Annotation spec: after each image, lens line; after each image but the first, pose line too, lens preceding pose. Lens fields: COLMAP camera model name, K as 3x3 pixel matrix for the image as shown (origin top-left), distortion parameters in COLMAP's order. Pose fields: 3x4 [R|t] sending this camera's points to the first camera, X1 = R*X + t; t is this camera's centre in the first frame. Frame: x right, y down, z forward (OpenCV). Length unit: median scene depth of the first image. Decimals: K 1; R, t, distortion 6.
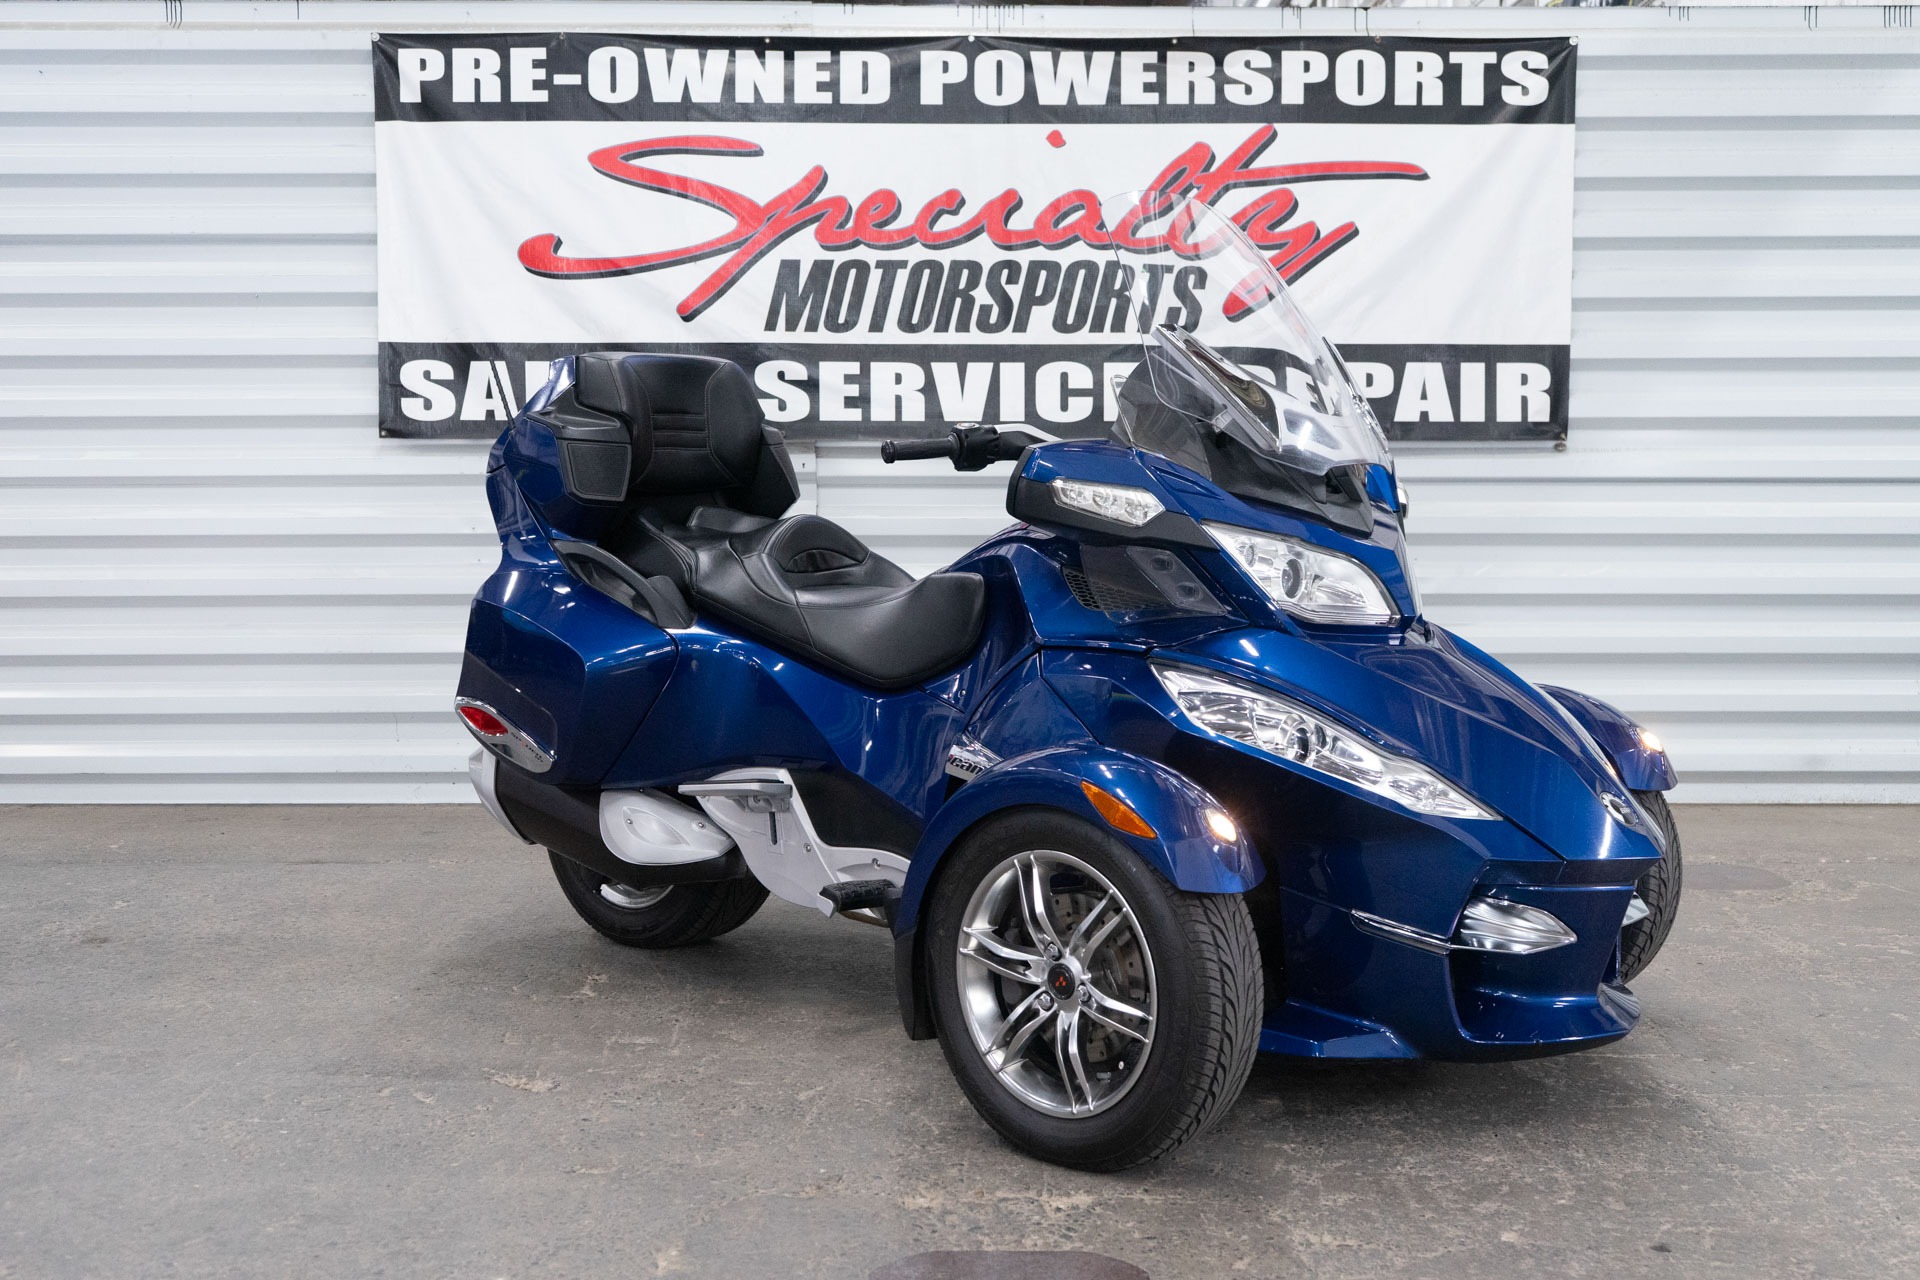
lens RADIAL K [[2401.5, 0, 964.8], [0, 2401.5, 598.8], [0, 0, 1]] dist [0.011880, 0.050389]
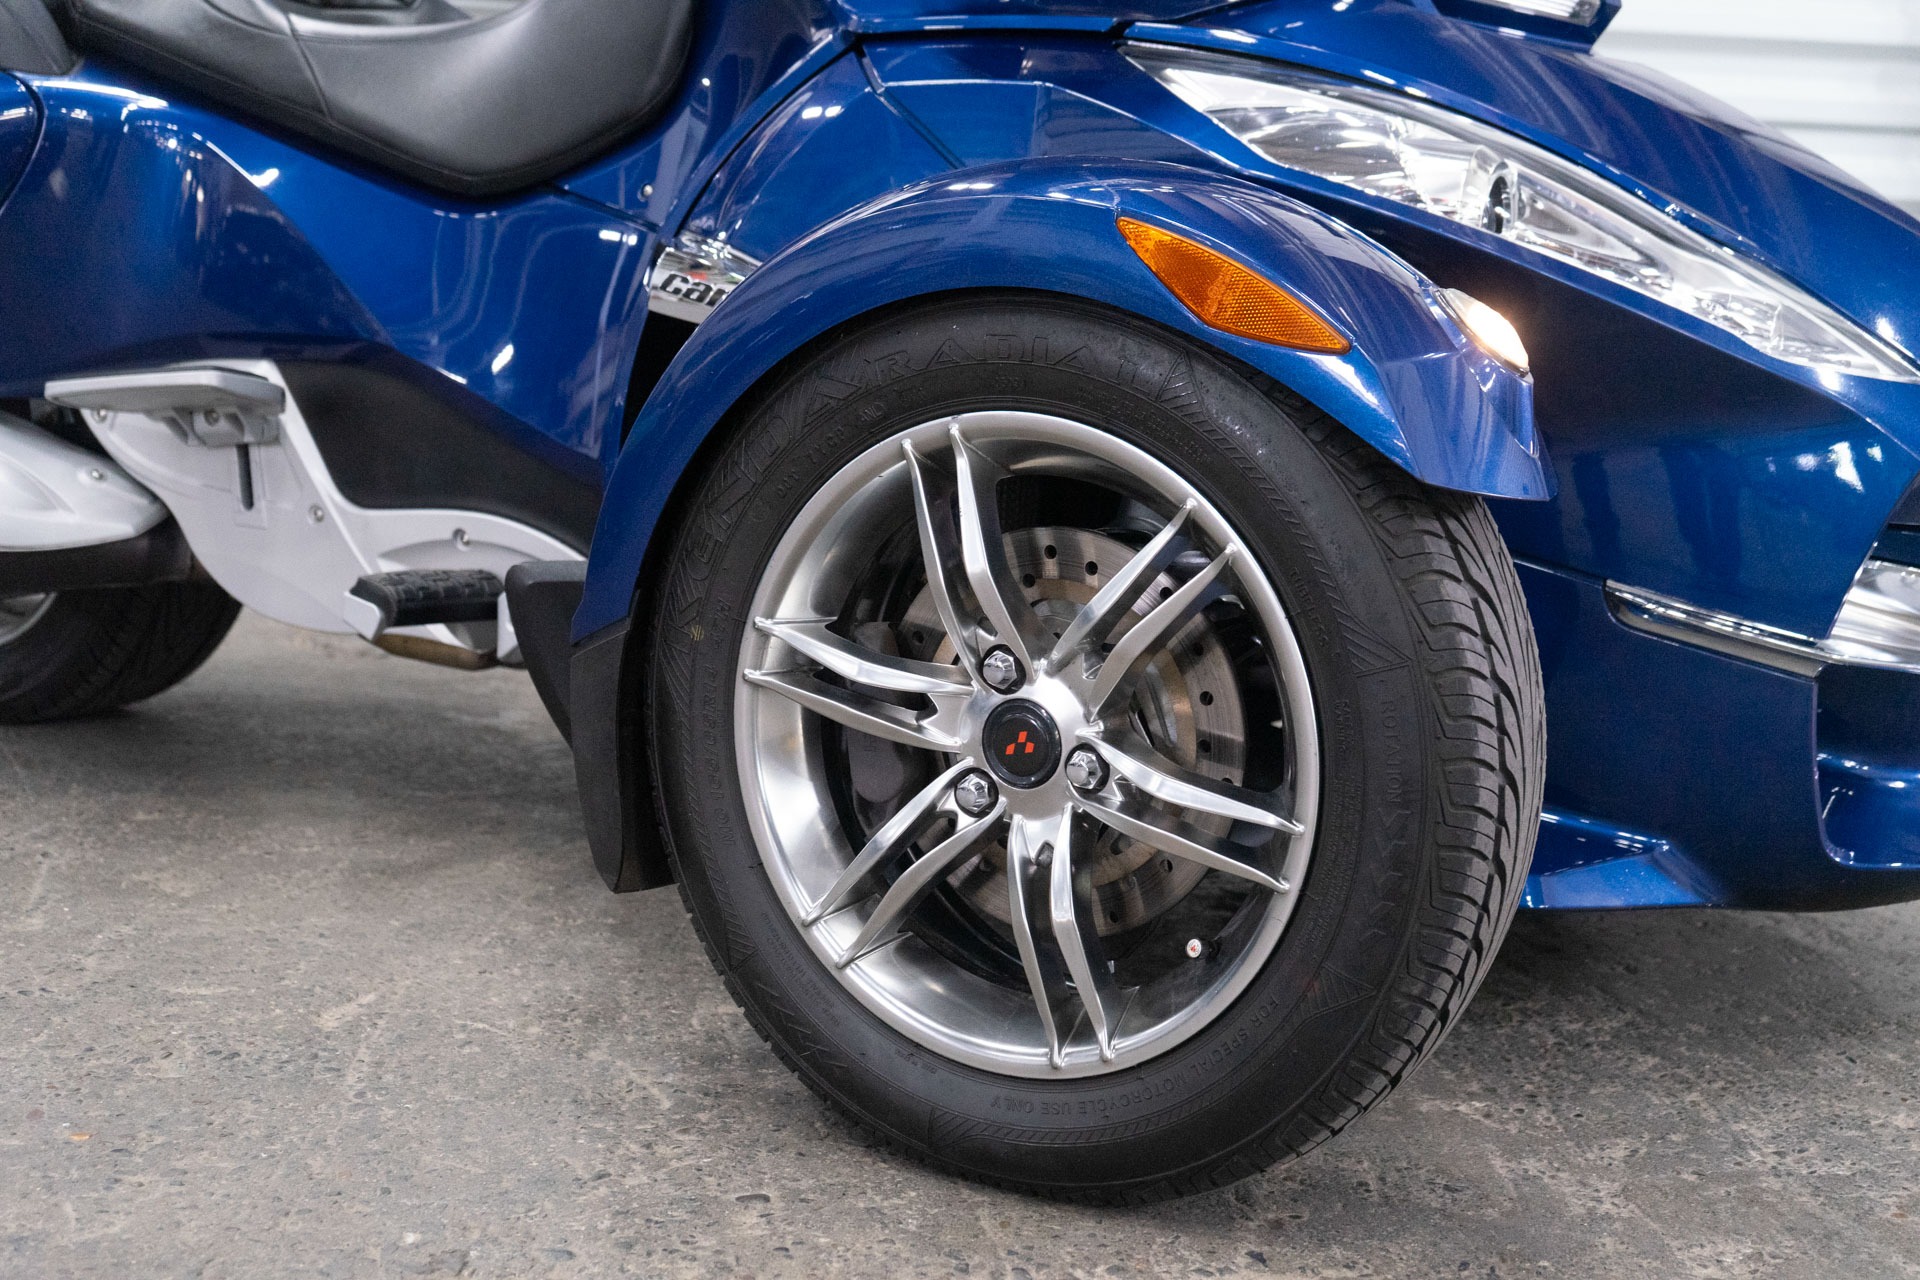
lens RADIAL K [[2401.5, 0, 964.8], [0, 2401.5, 598.8], [0, 0, 1]] dist [0.011880, 0.050389]
pose [[0.974823, 0.001938, 0.222973, -0.062058], [-0.018817, 0.997110, 0.073602, 0.111856], [-0.222186, -0.075944, 0.972042, 0.647988]]
